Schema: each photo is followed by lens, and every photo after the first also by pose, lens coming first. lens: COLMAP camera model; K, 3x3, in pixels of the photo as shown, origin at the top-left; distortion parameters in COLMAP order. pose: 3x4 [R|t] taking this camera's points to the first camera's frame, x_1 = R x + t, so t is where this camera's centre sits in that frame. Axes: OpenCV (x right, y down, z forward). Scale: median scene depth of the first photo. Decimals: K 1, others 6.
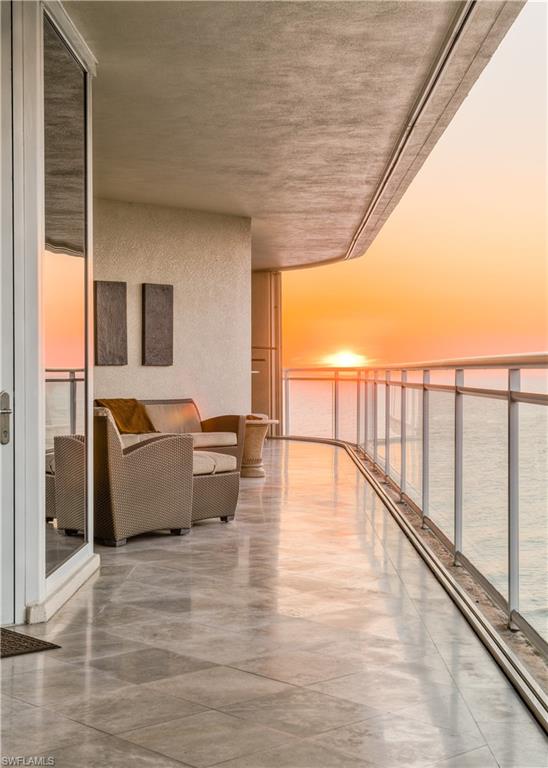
lens RADIAL K [[1176.9, 0, 273.4], [0, 1176.9, 383.8], [0, 0, 1]] dist [0.006995, 0.000000]
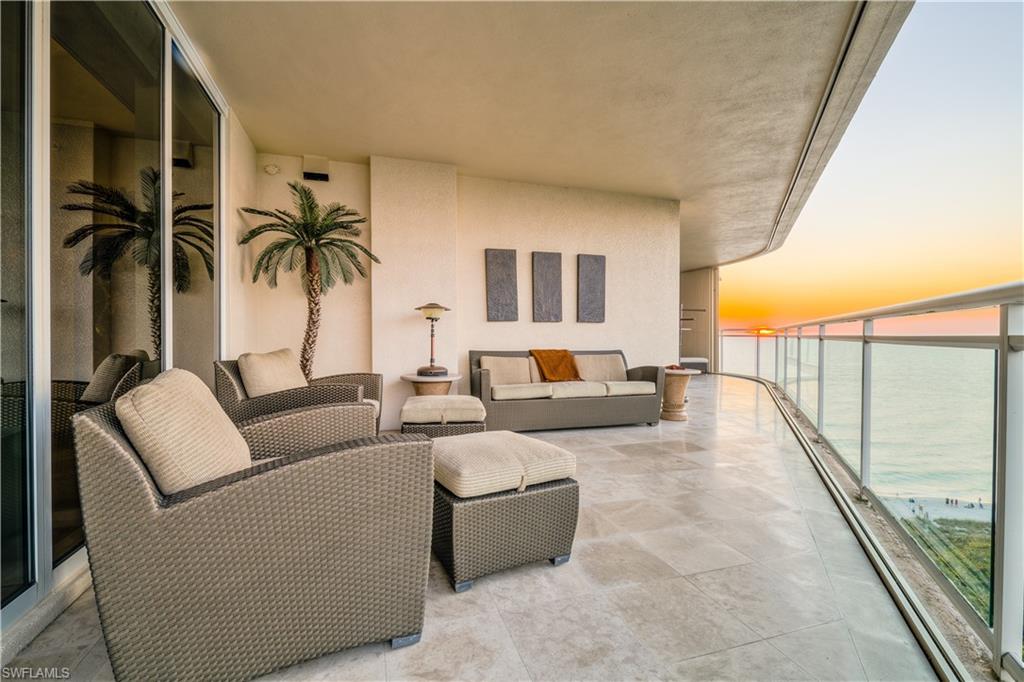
lens RADIAL K [[440.4, 0, 511.9], [0, 440.4, 340.6], [0, 0, 1]] dist [-0.002928, -0.000262]
pose [[0.898570, 0.007432, -0.438767, 0.027421], [-0.005659, 0.999970, 0.005349, 0.001252], [0.438793, -0.002323, 0.898585, 0.563530]]
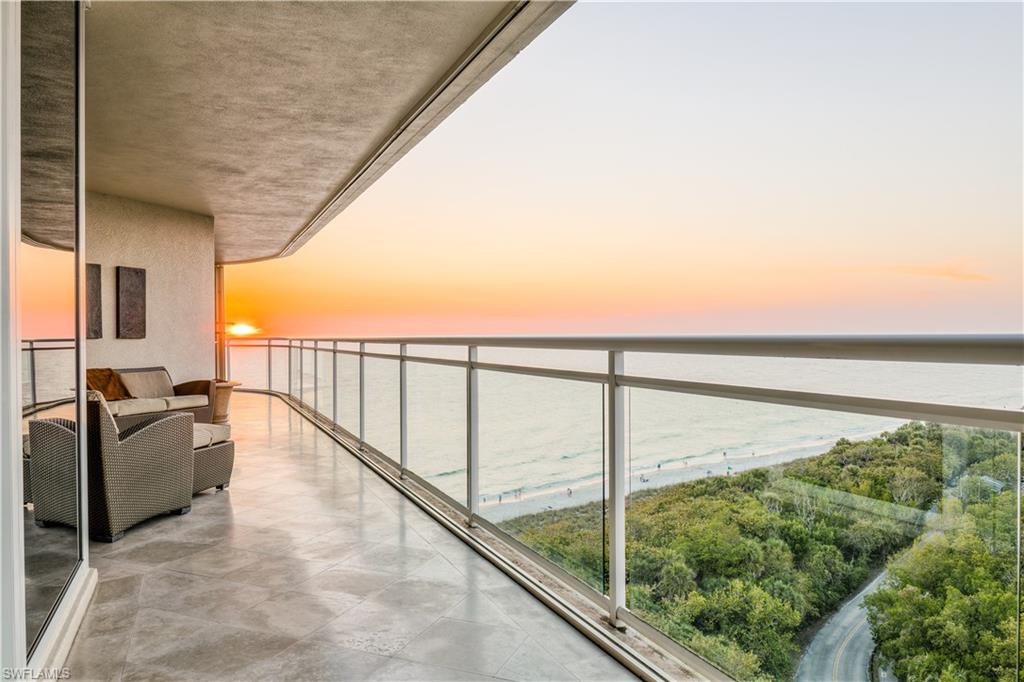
lens RADIAL K [[698.9, 0, 515.6], [0, 698.9, 342.5], [0, 0, 1]] dist [-0.029979, -0.004547]
pose [[0.905277, -0.007483, 0.424756, -0.046416], [0.008009, 0.999968, 0.000549, -0.009019], [-0.424747, 0.002904, 0.905308, 0.231757]]
